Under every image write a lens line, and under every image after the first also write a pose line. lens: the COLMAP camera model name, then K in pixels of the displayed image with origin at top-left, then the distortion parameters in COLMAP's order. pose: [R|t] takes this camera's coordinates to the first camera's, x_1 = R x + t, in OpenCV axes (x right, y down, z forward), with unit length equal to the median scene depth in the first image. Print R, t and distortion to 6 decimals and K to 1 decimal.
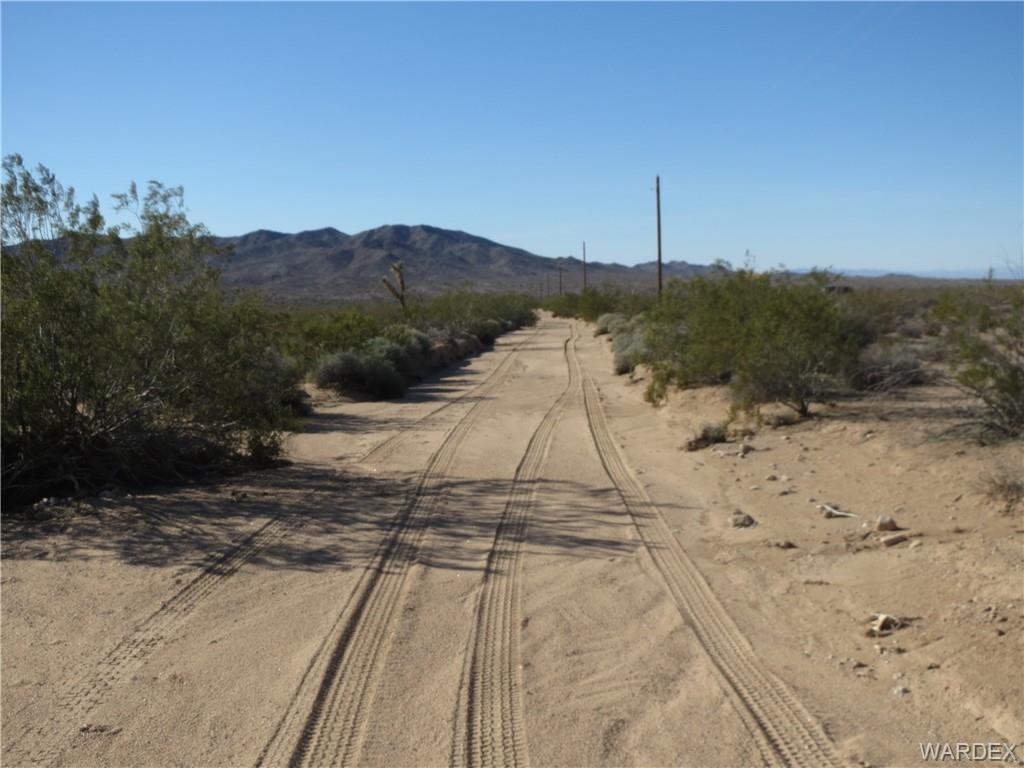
lens RADIAL K [[1090.4, 0, 512.0], [0, 1090.4, 384.0], [0, 0, 1]] dist [-0.006884, -0.003703]
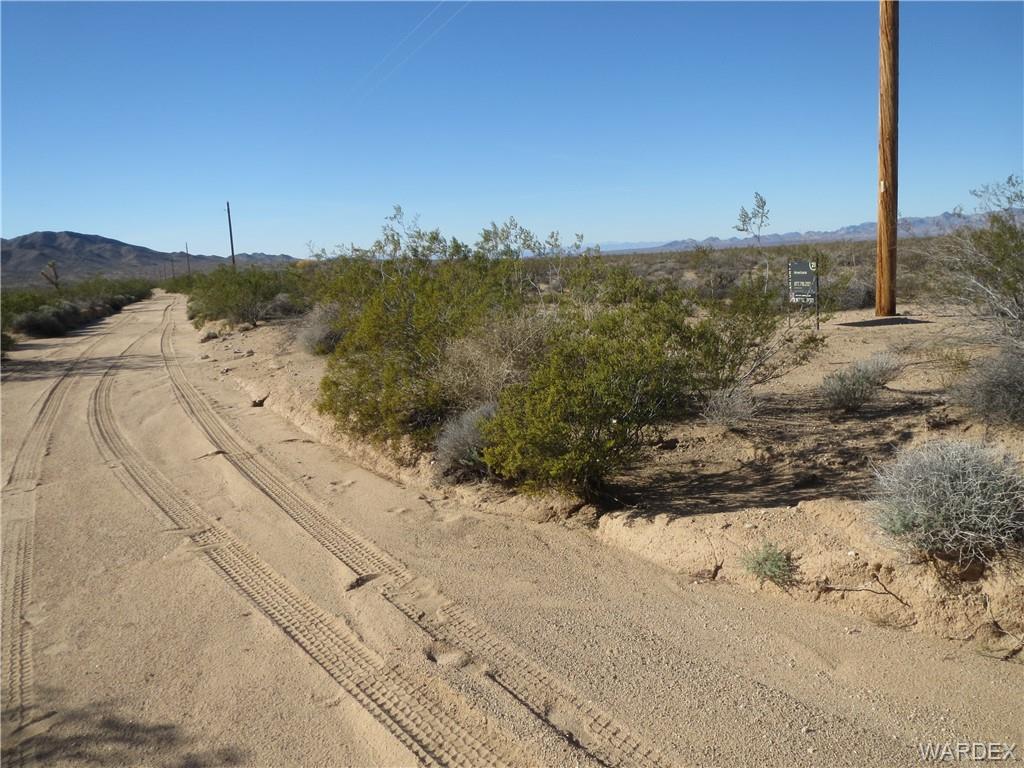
lens RADIAL K [[874.4, 0, 512.0], [0, 874.4, 384.0], [0, 0, 1]] dist [-0.008302, 0.002809]
pose [[0.926591, -0.079629, 0.367545, 0.043835], [0.063314, 0.996407, 0.056257, 0.045875], [-0.370704, -0.028856, 0.928303, -0.537951]]
